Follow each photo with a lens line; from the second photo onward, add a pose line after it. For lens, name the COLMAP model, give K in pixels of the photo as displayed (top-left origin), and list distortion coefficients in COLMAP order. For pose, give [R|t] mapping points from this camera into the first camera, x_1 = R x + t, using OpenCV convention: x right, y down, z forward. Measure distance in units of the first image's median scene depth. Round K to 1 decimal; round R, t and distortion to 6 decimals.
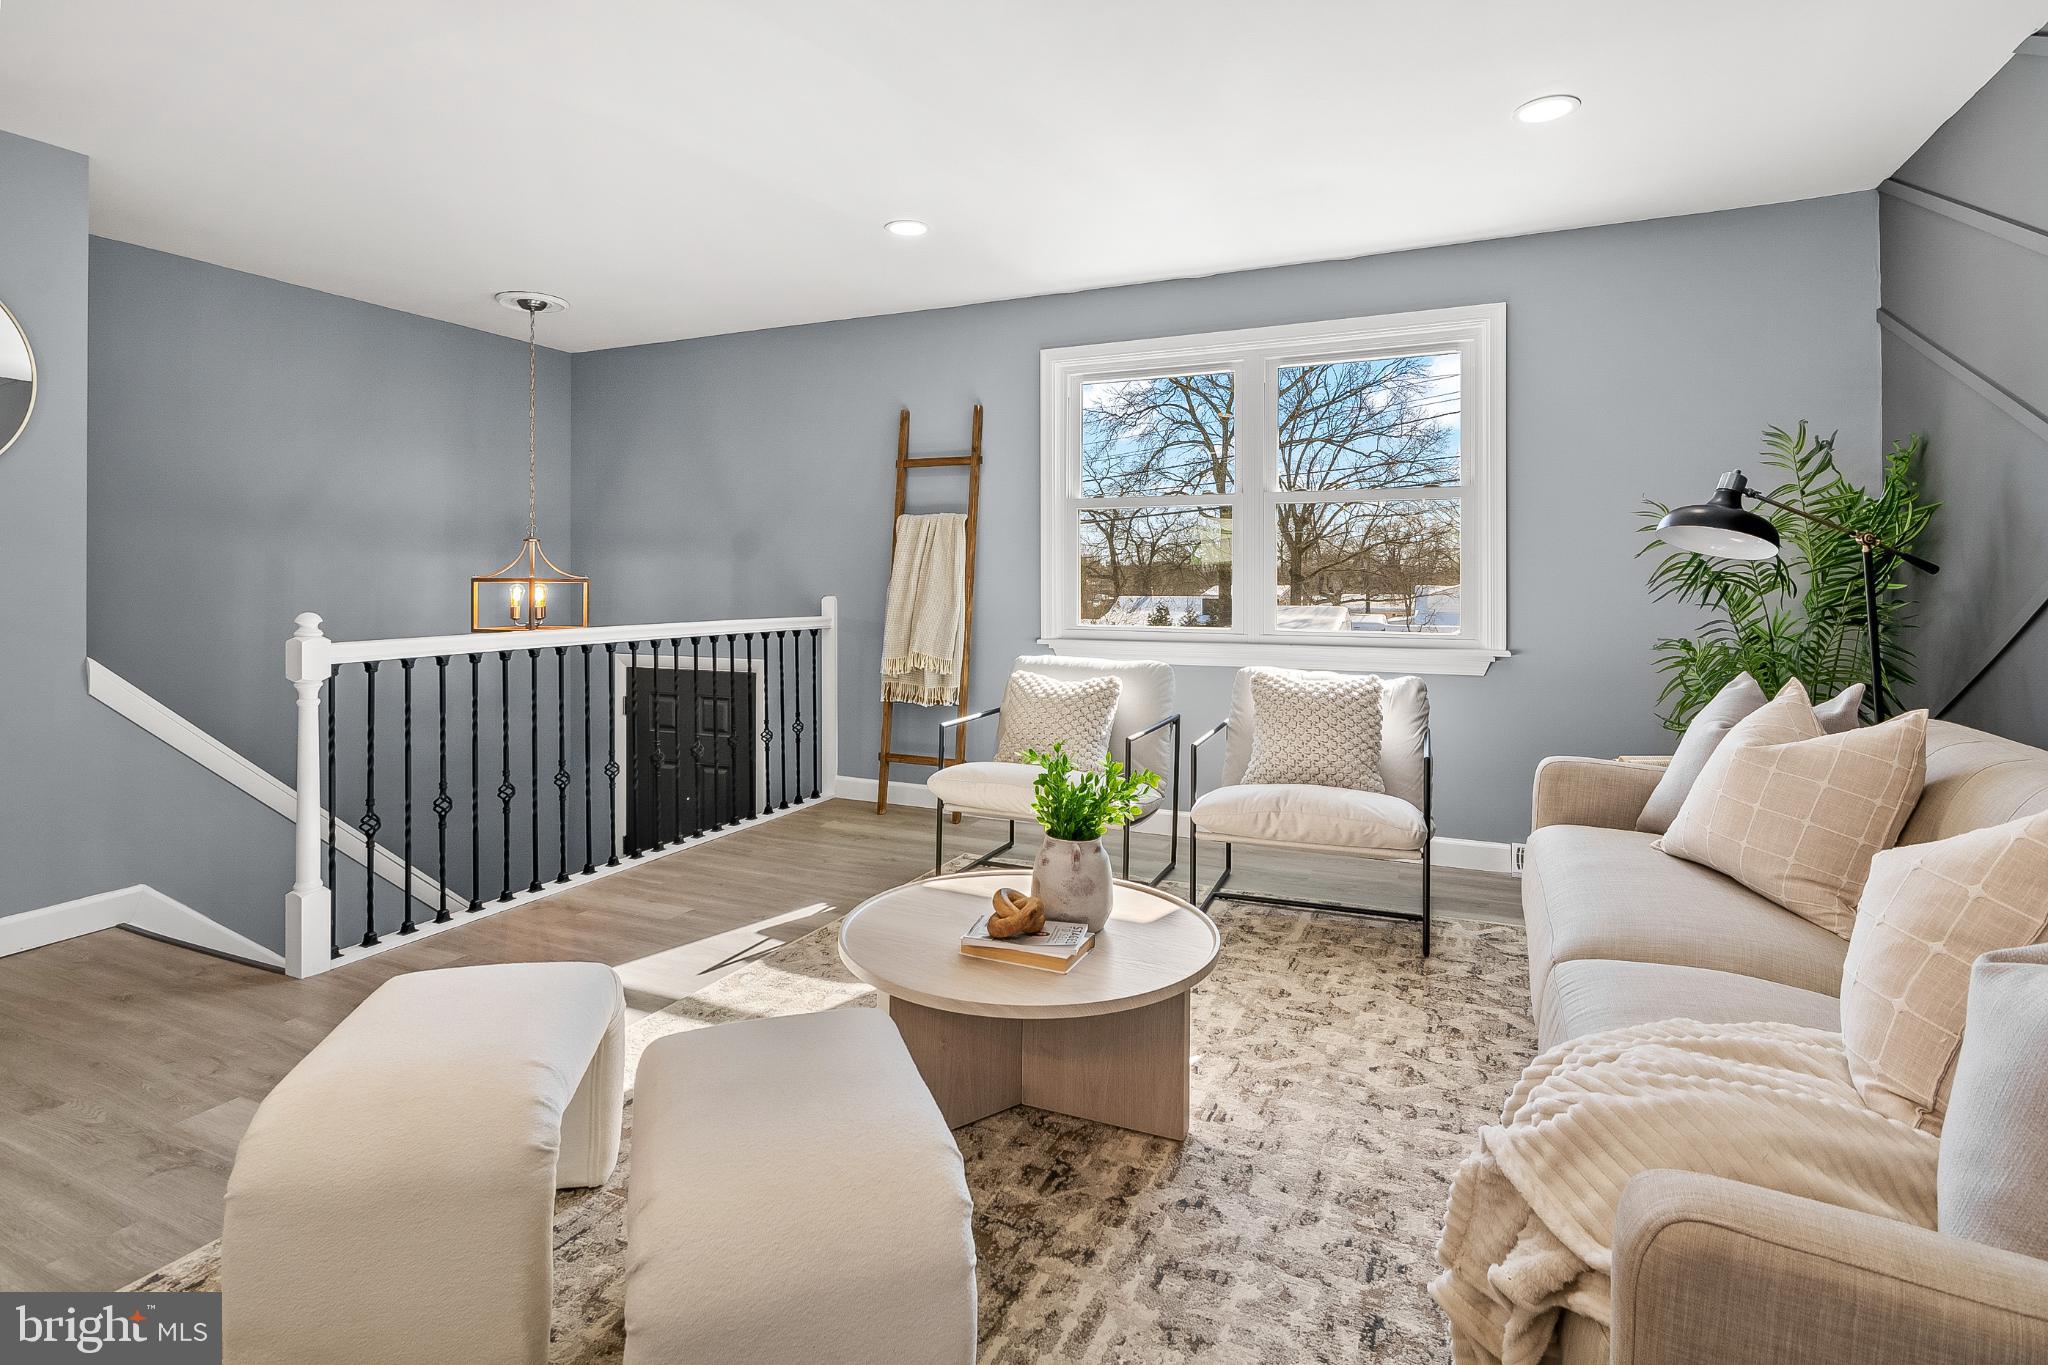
lens RADIAL K [[1018.1, 0, 1040.3], [0, 1018.1, 573.3], [0, 0, 1]] dist [-0.001454, -0.002299]
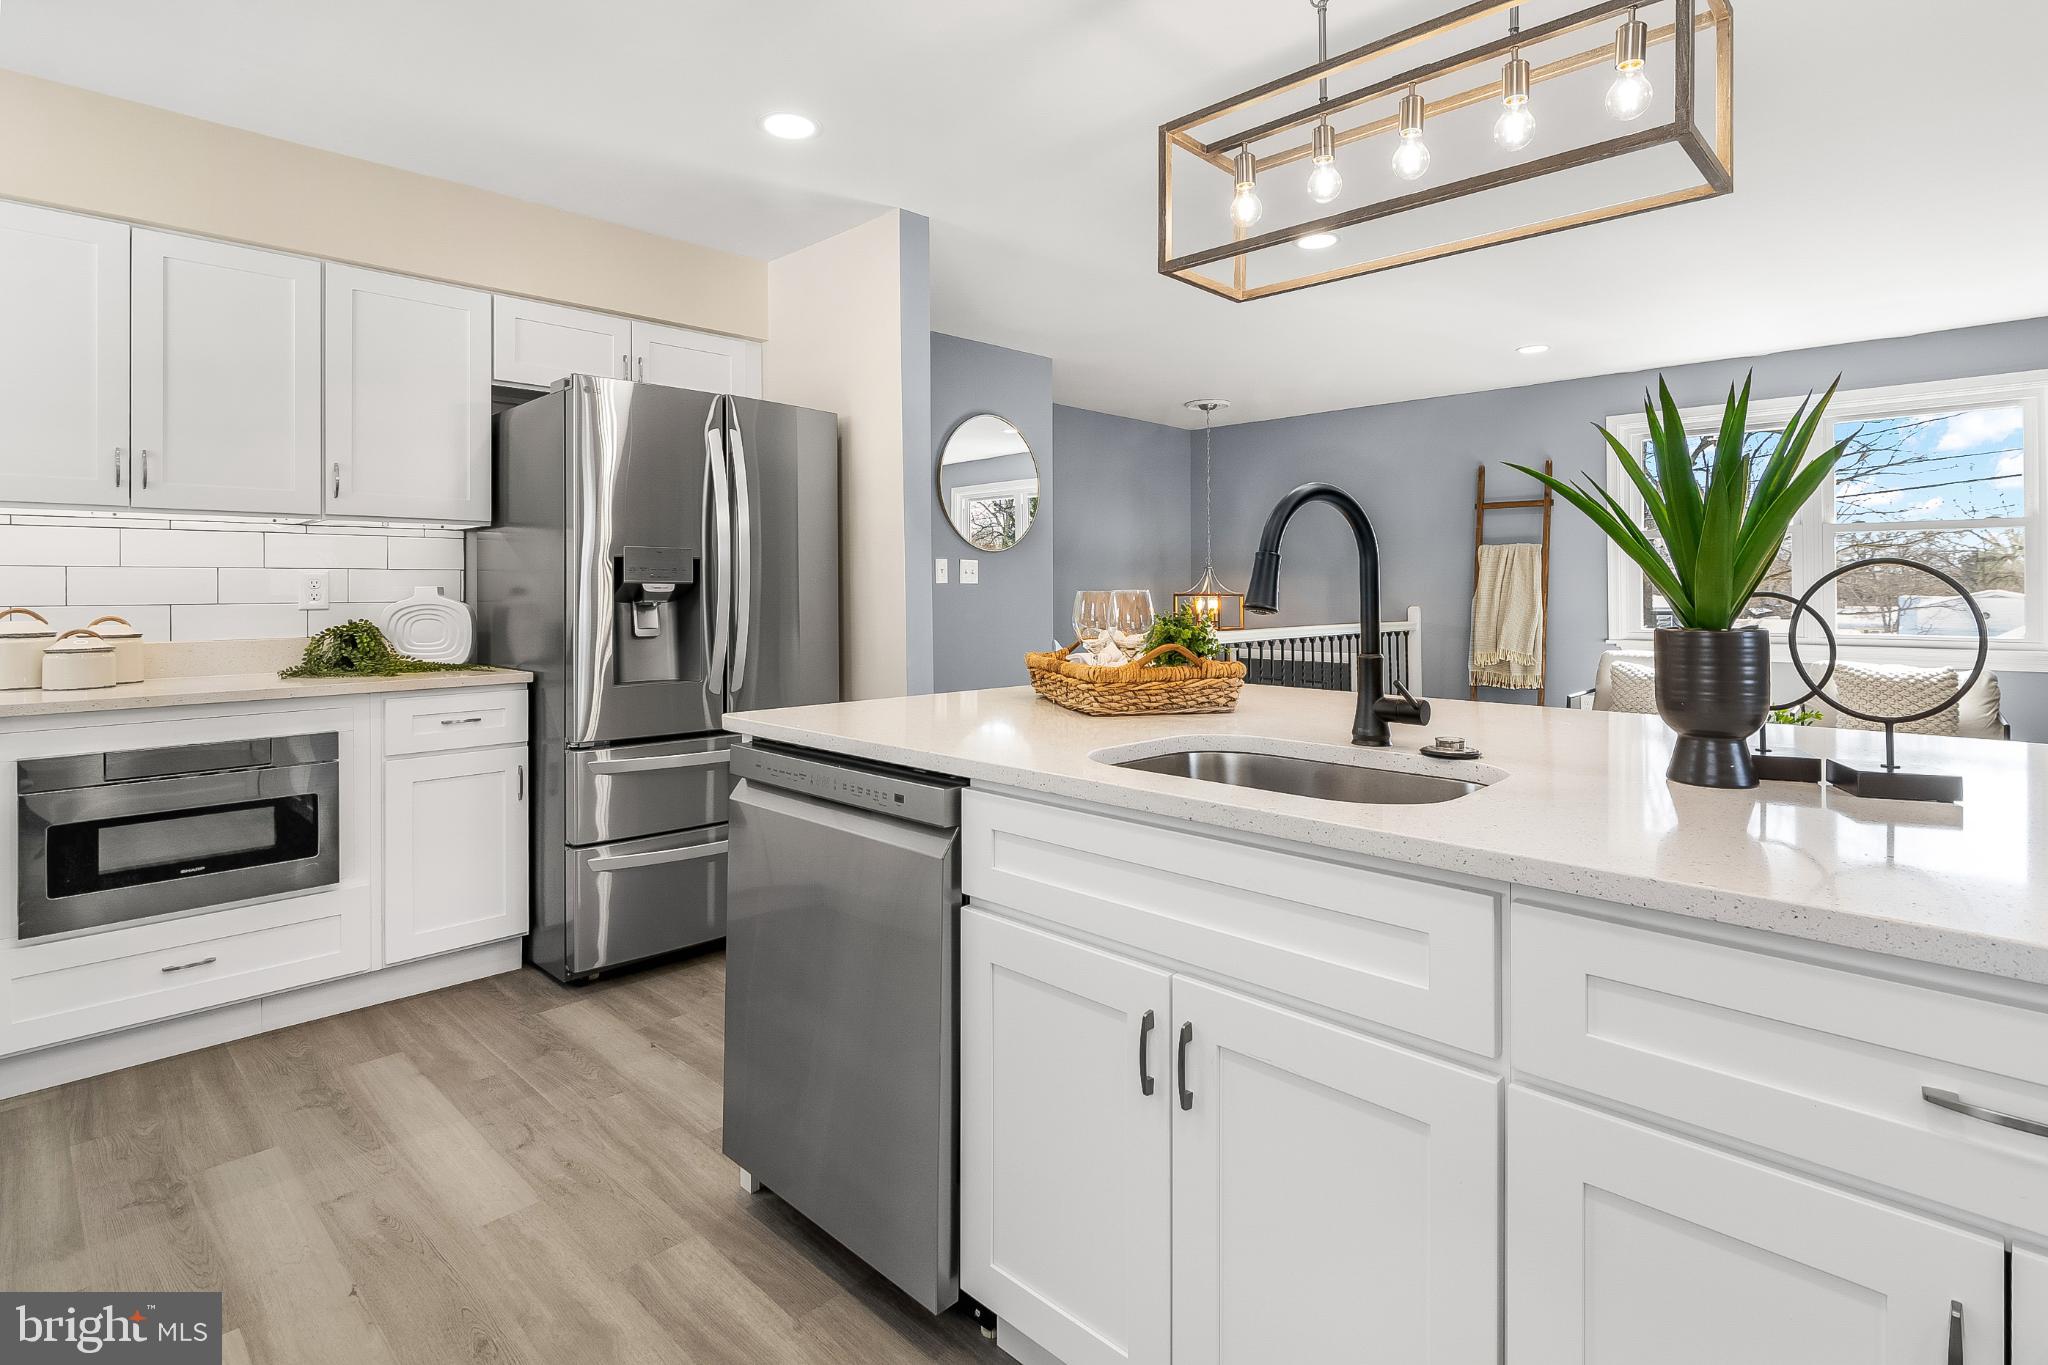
lens RADIAL K [[1018.1, 0, 1037.6], [0, 1018.1, 580.9], [0, 0, 1]] dist [-0.001454, -0.002299]
pose [[0.942484, -0.005793, -0.334200, -0.368056], [0.003986, 0.999973, -0.006094, -0.008385], [0.334226, 0.004411, 0.942483, -0.695473]]
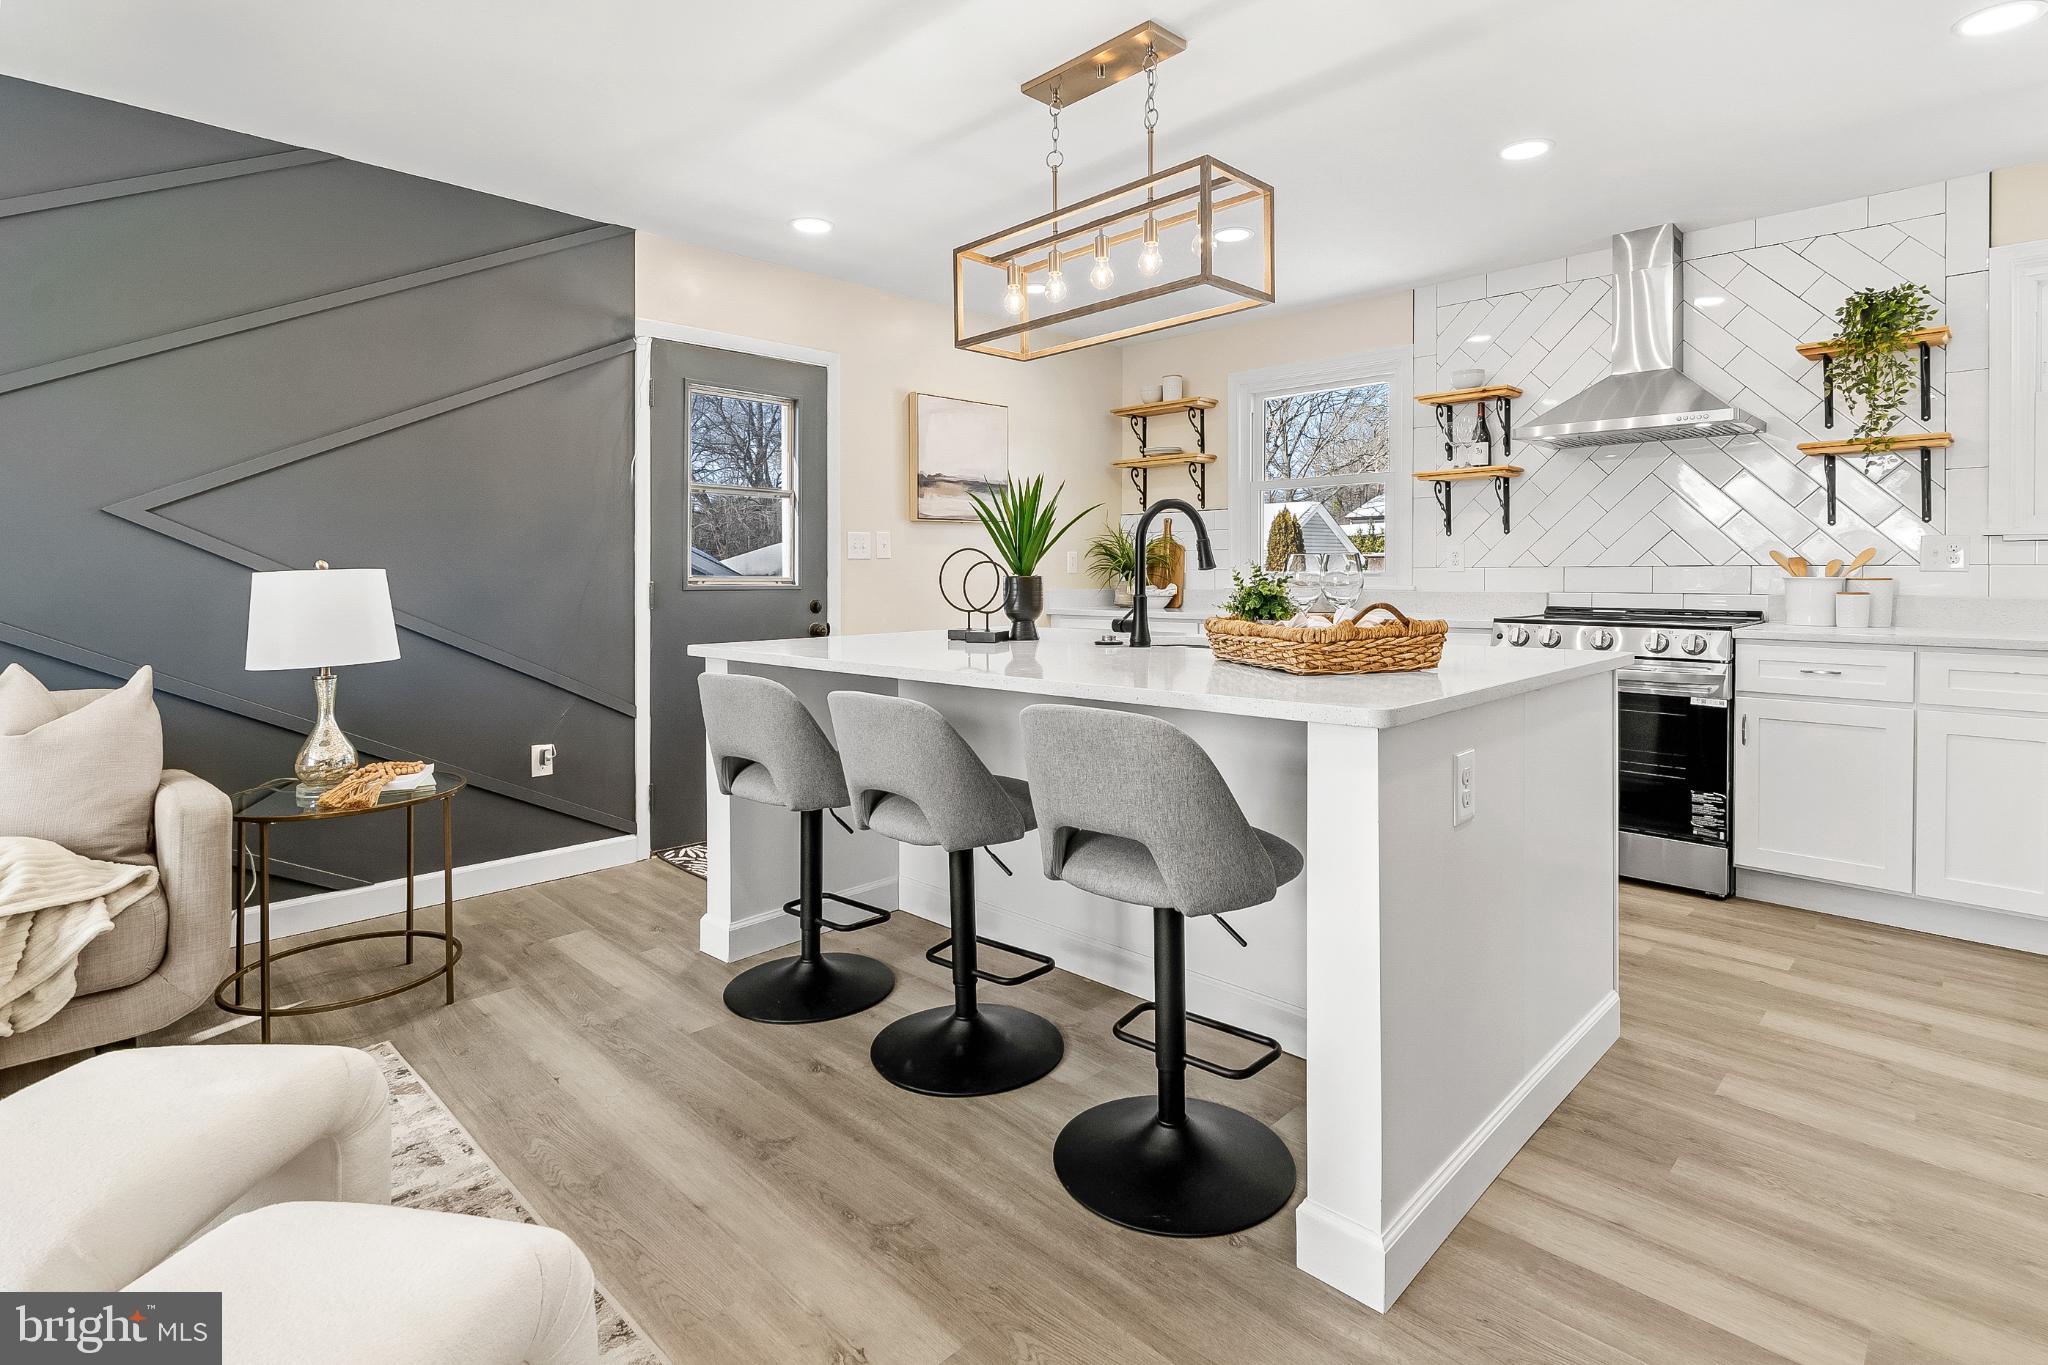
lens RADIAL K [[1018.1, 0, 1040.8], [0, 1018.1, 584.3], [0, 0, 1]] dist [-0.001454, -0.002299]
pose [[-0.935128, 0.001017, 0.354308, -0.612611], [0.003926, 0.999964, 0.007494, 0.010726], [-0.354288, 0.008399, -0.935099, 0.695989]]
